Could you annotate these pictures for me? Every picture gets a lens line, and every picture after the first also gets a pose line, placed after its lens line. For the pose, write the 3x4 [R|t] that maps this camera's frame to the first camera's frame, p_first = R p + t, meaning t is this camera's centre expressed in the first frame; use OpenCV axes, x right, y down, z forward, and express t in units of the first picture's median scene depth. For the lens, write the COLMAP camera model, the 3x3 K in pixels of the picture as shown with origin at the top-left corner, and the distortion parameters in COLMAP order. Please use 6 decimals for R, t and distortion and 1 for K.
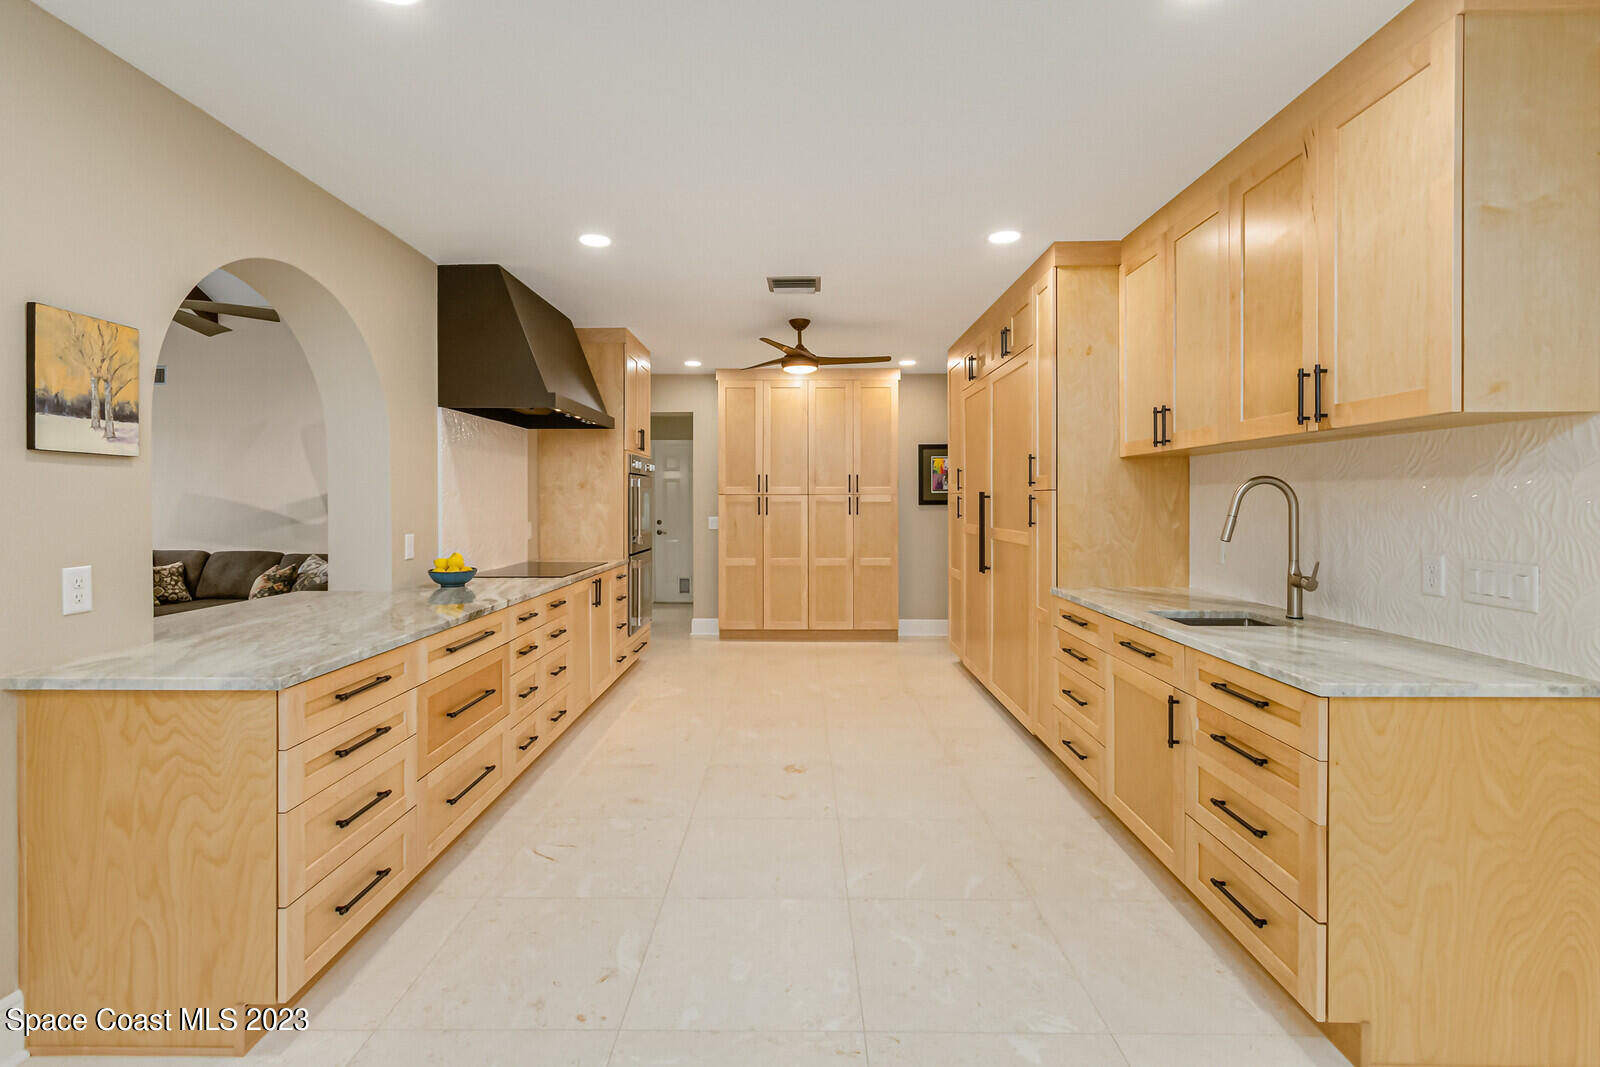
lens RADIAL K [[767.1, 0, 768.2], [0, 767.1, 505.9], [0, 0, 1]] dist [-0.001238, -0.001106]
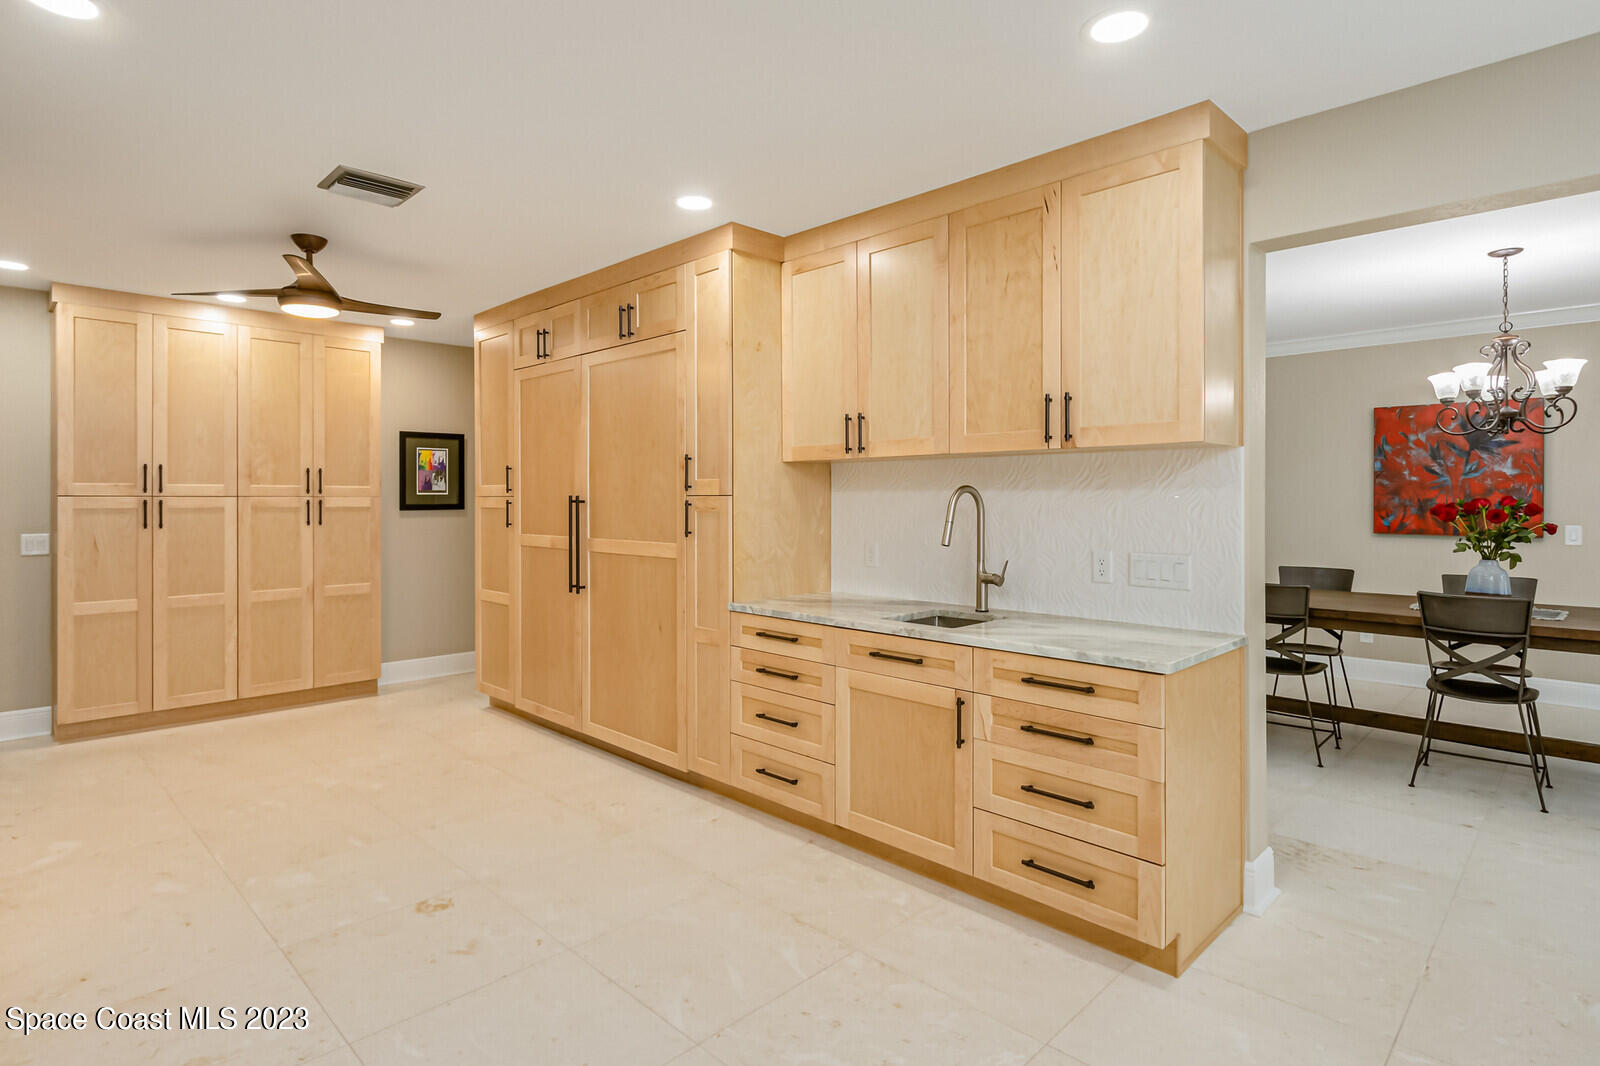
lens RADIAL K [[853.5, 0, 823.1], [0, 853.5, 501.9], [0, 0, 1]] dist [-0.001199, 0.000844]
pose [[0.672692, -0.001063, 0.739921, -0.299497], [0.005710, 0.999977, -0.003755, -0.008588], [-0.739900, 0.006751, 0.672683, 0.241988]]
